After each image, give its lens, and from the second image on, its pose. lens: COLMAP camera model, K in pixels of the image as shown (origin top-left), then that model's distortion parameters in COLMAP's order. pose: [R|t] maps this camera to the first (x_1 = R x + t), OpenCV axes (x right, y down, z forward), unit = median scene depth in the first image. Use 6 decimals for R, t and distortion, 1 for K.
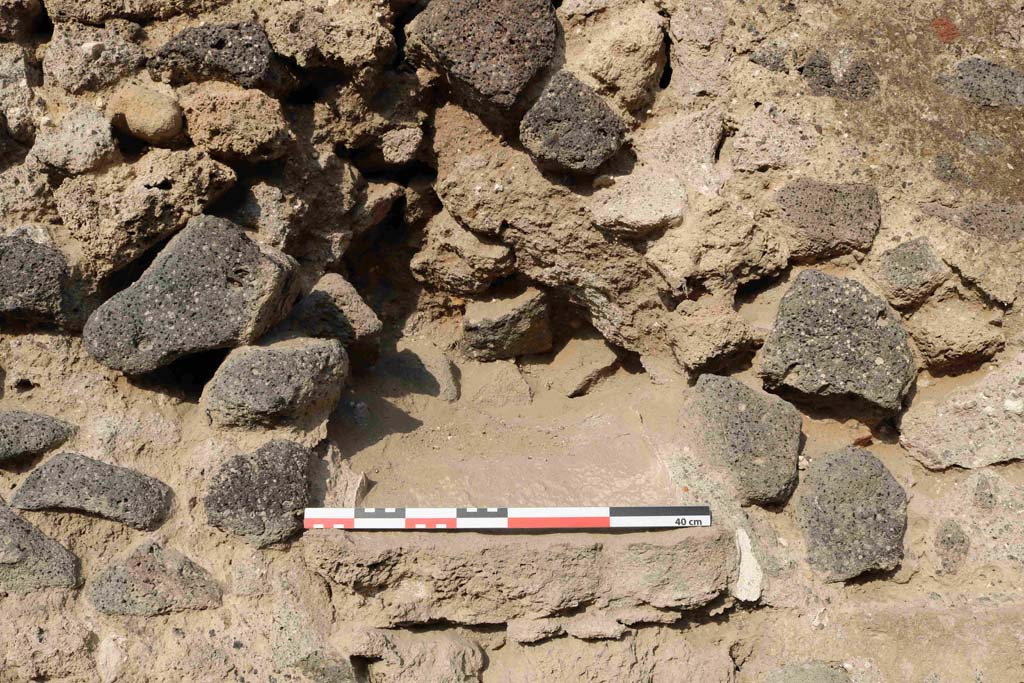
lens RADIAL K [[1018.2, 0, 512.0], [0, 1018.2, 341.5], [0, 0, 1]] dist [-0.095004, 0.000788]
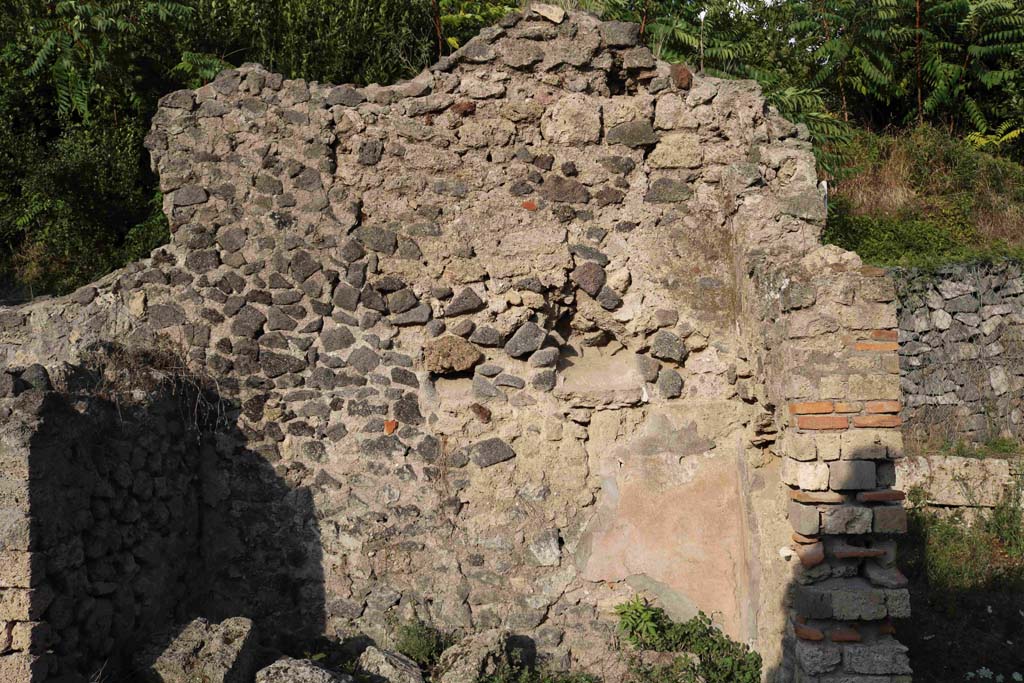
lens RADIAL K [[842.3, 0, 512.0], [0, 842.3, 341.5], [0, 0, 1]] dist [-0.169148, 0.153898]
pose [[0.993390, -0.017845, -0.113390, 0.055706], [0.029237, 0.994596, 0.099619, -0.407363], [0.111000, -0.102275, 0.988544, -2.736995]]
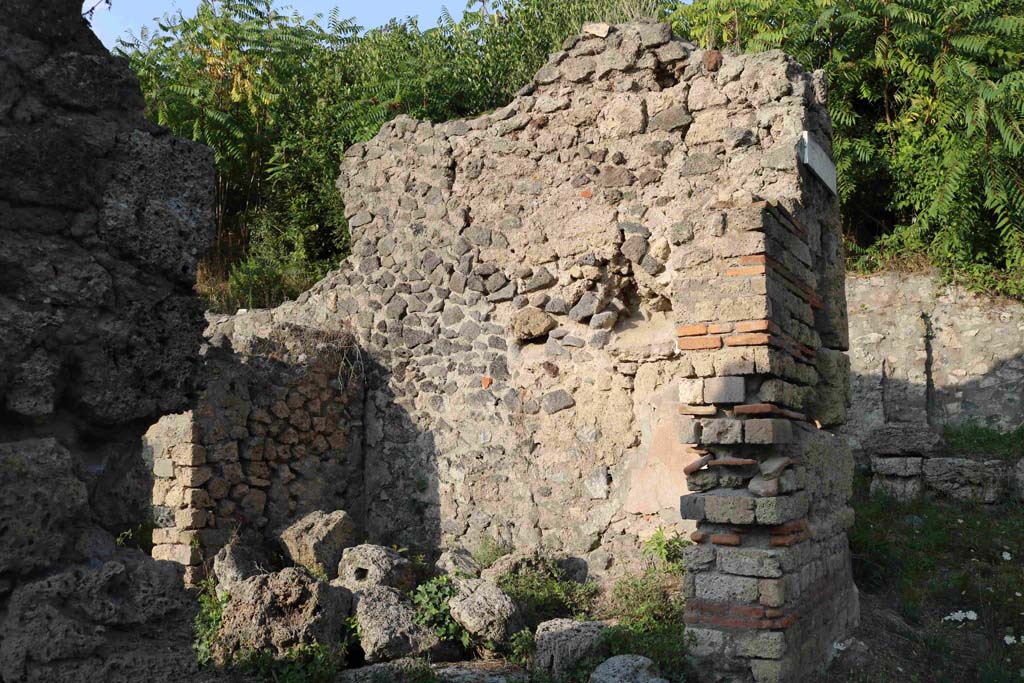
lens RADIAL K [[842.3, 0, 512.0], [0, 842.3, 341.5], [0, 0, 1]] dist [-0.169148, 0.153898]
pose [[0.805175, -0.068428, -0.589076, 1.960003], [0.100744, 0.994666, 0.022159, 0.004038], [0.584417, -0.077187, 0.807774, -2.834107]]
